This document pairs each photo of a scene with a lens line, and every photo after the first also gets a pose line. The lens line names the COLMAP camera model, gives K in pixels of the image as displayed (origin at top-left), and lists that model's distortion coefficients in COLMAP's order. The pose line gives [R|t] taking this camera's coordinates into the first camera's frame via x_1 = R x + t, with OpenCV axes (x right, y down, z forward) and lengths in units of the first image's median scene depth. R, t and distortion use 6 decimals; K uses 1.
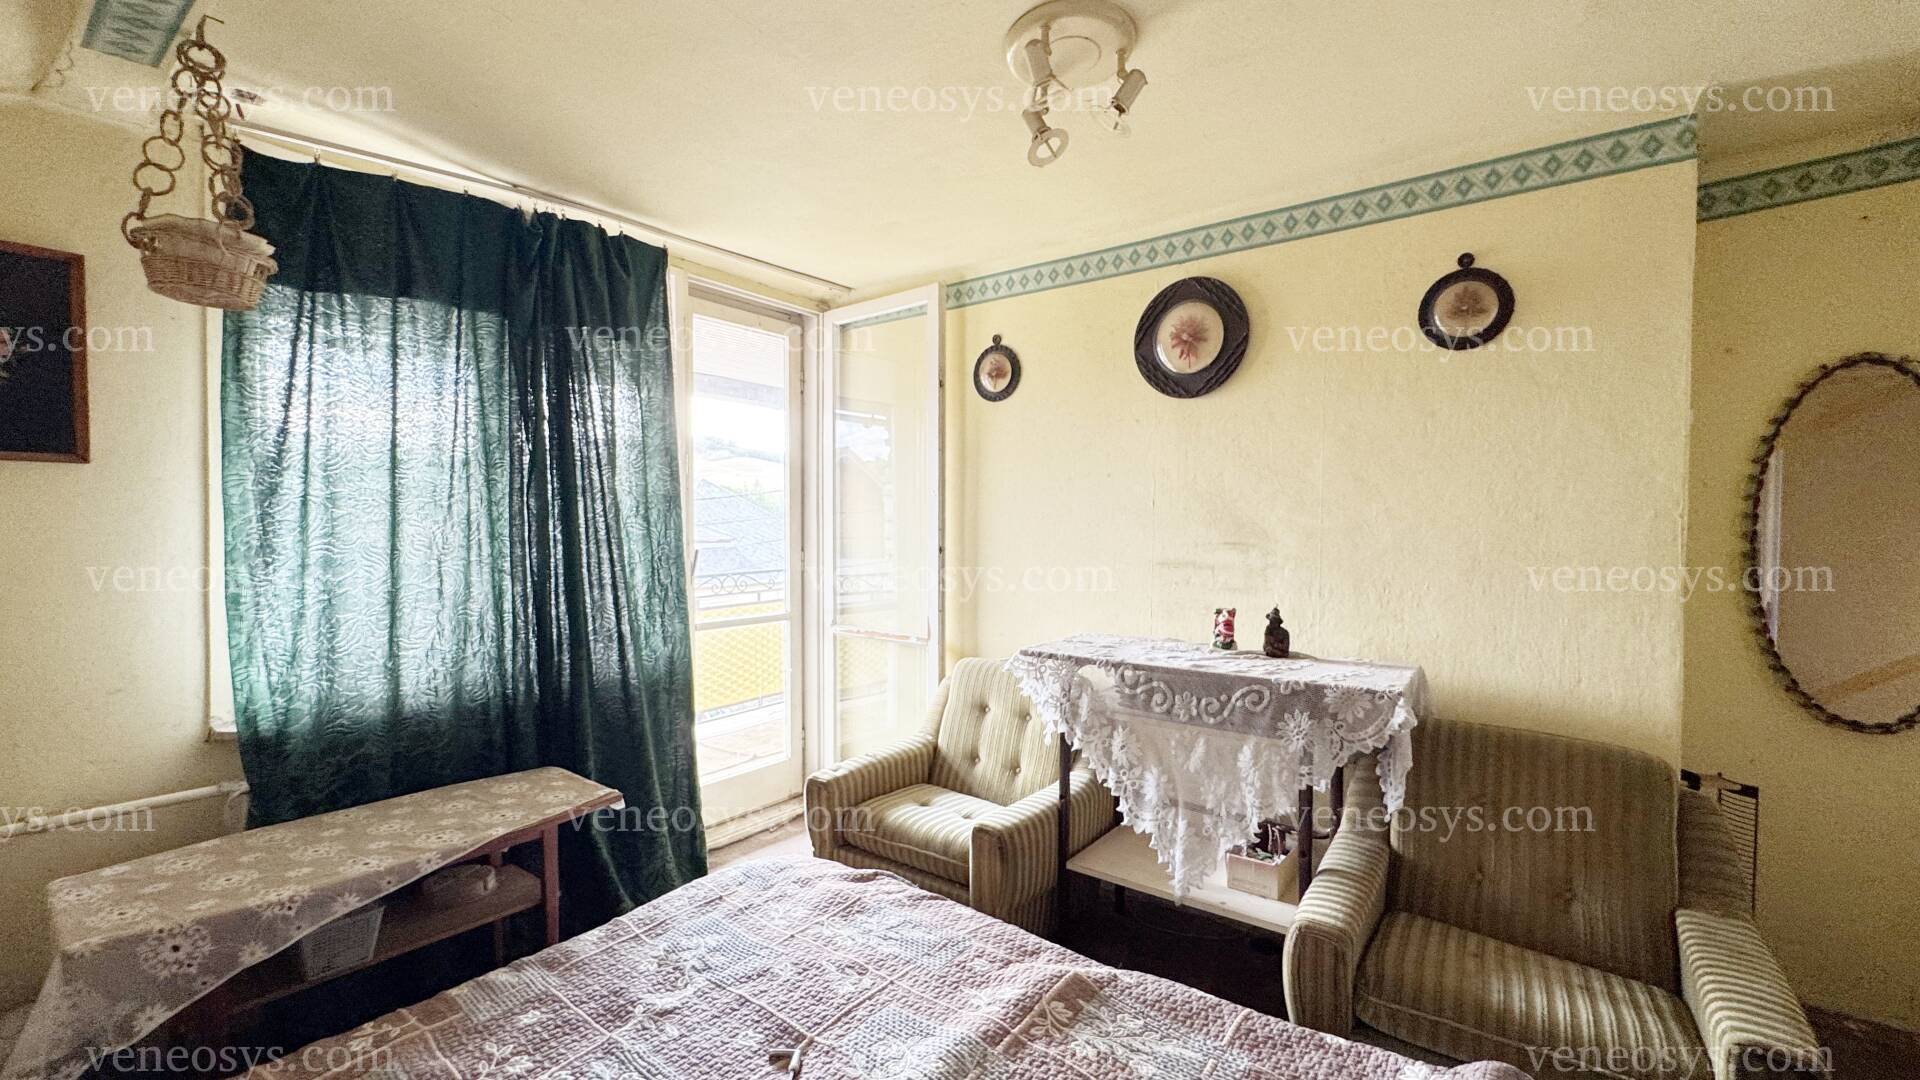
lens RADIAL K [[767.0, 0, 966.7], [0, 767.0, 537.3], [0, 0, 1]] dist [-0.004412, 0.000627]
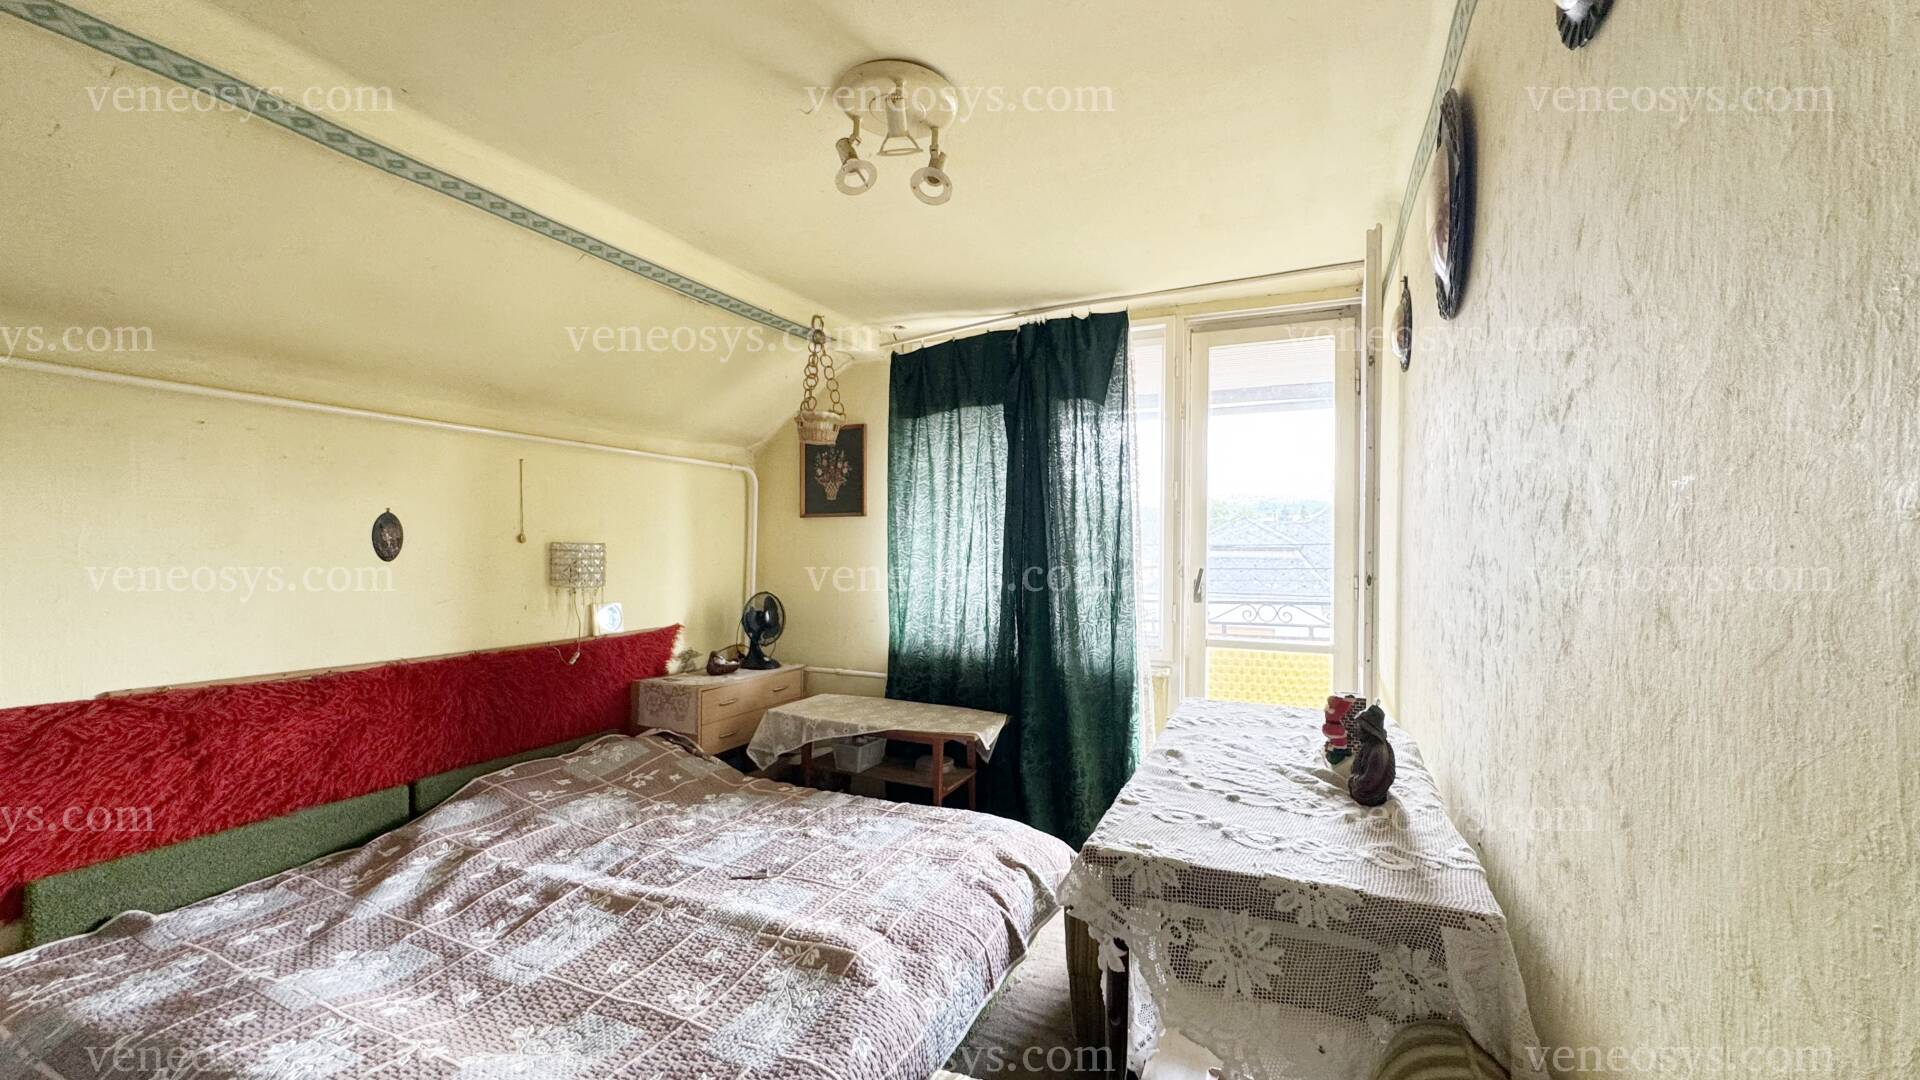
lens RADIAL K [[767.0, 0, 968.2], [0, 767.0, 544.5], [0, 0, 1]] dist [-0.004412, 0.000627]
pose [[0.227103, -0.000477, -0.973871, 0.904338], [-0.021480, 0.999754, -0.005498, -0.007833], [0.973634, 0.022167, 0.227037, 0.654060]]
